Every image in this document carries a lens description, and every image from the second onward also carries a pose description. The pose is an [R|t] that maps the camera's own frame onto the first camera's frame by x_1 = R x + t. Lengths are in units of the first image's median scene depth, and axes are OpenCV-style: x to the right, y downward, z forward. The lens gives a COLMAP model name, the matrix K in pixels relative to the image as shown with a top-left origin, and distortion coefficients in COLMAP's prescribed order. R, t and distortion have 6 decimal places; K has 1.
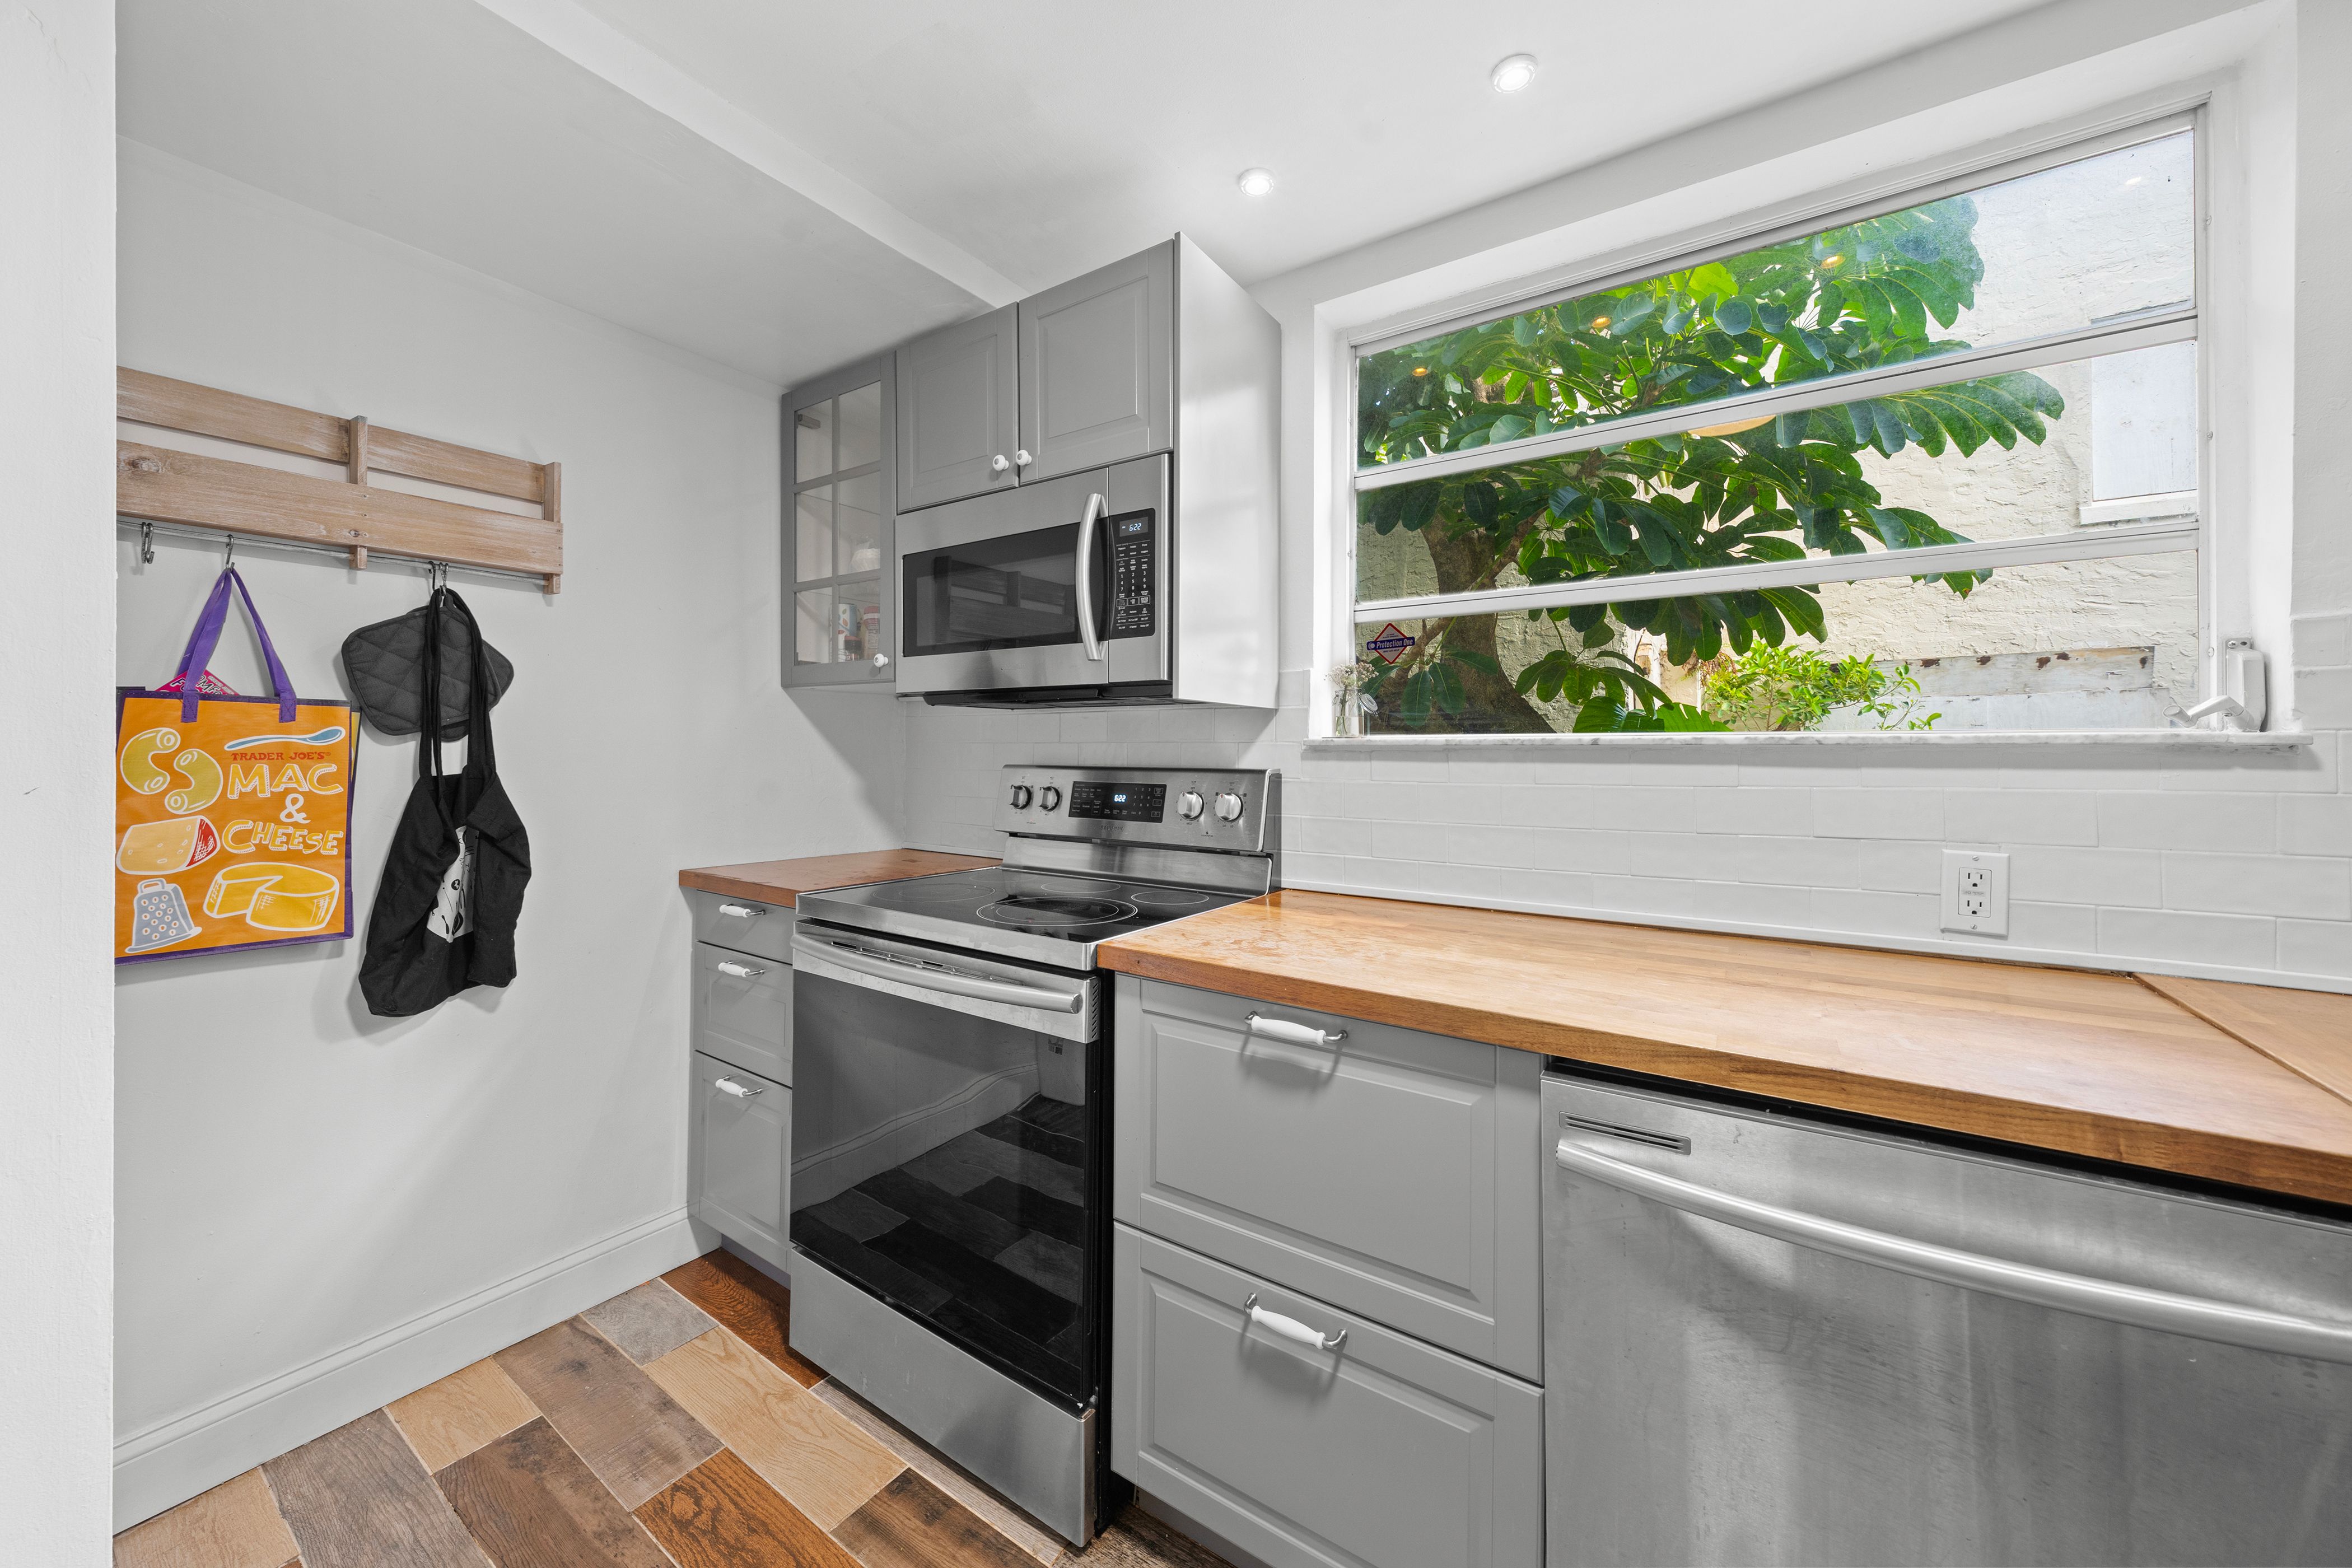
lens RADIAL K [[846.1, 0, 1172.7], [0, 846.1, 748.8], [0, 0, 1]] dist [-0.003200, 0.000412]
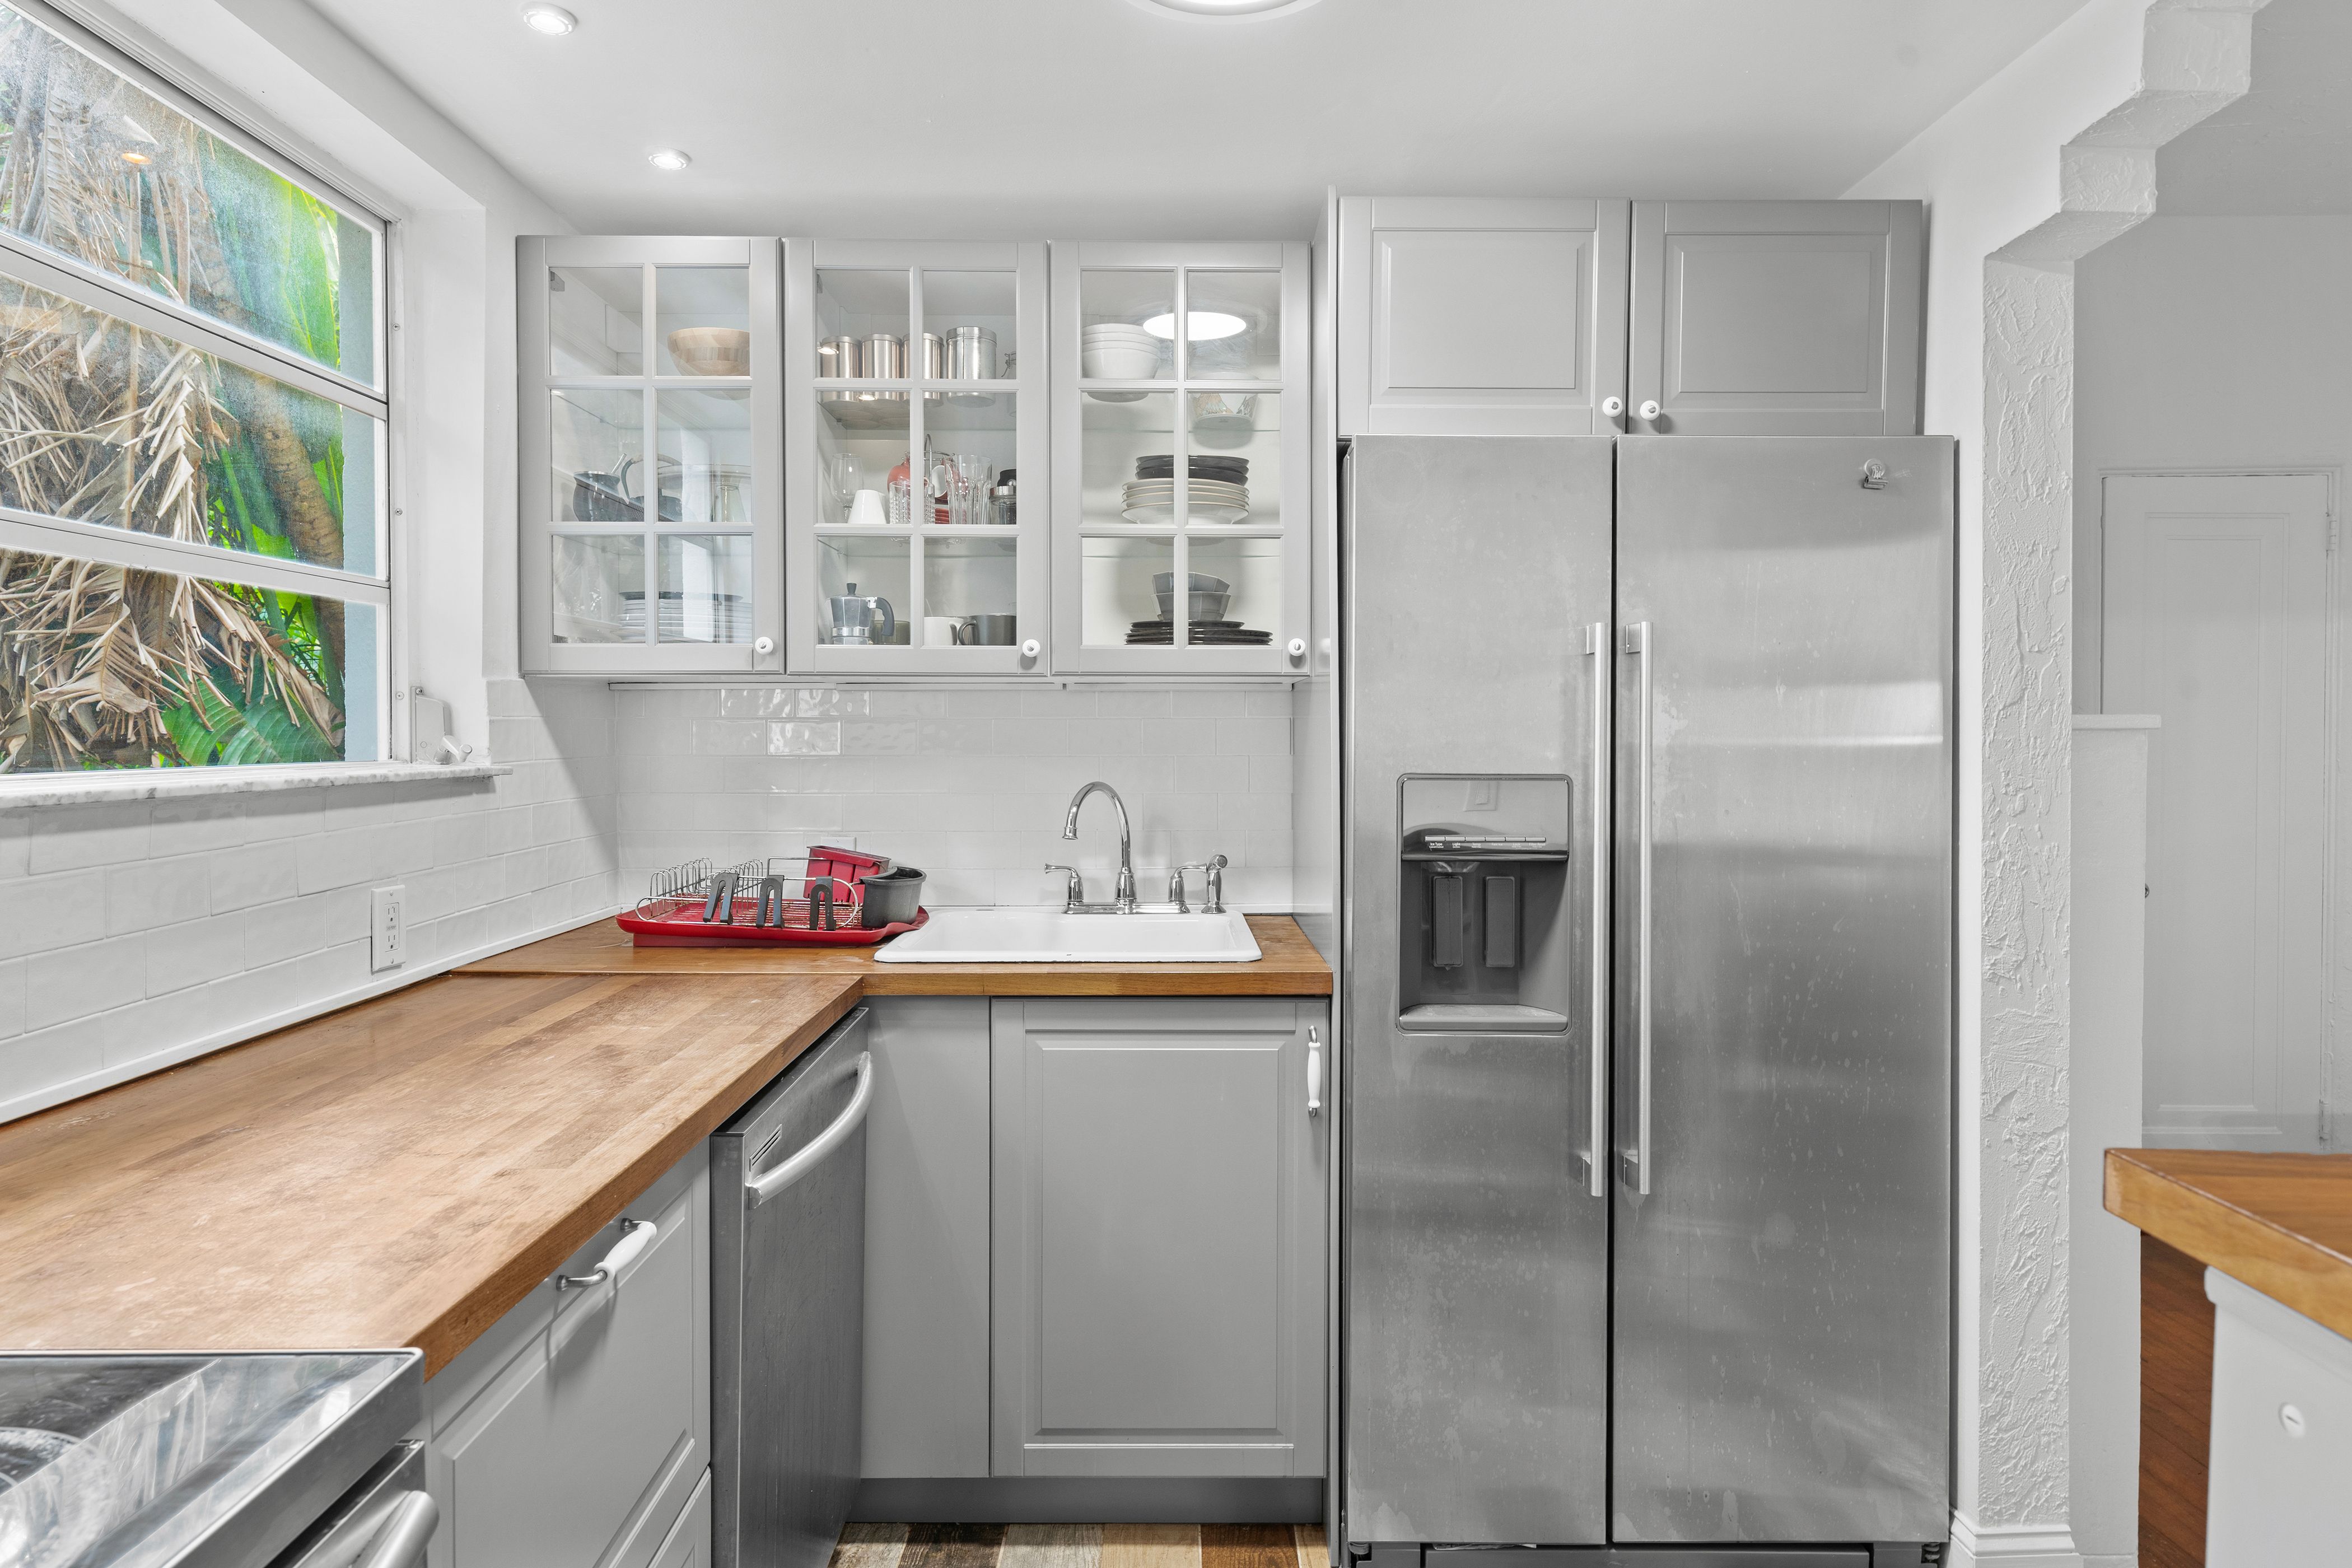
lens RADIAL K [[1293.4, 0, 1165.5], [0, 1293.4, 762.7], [0, 0, 1]] dist [-0.006293, -0.003354]
pose [[-0.558215, -0.017888, 0.829504, -0.586637], [-0.008211, 0.999838, 0.016035, -0.040953], [-0.829656, 0.002140, -0.558271, 0.758262]]
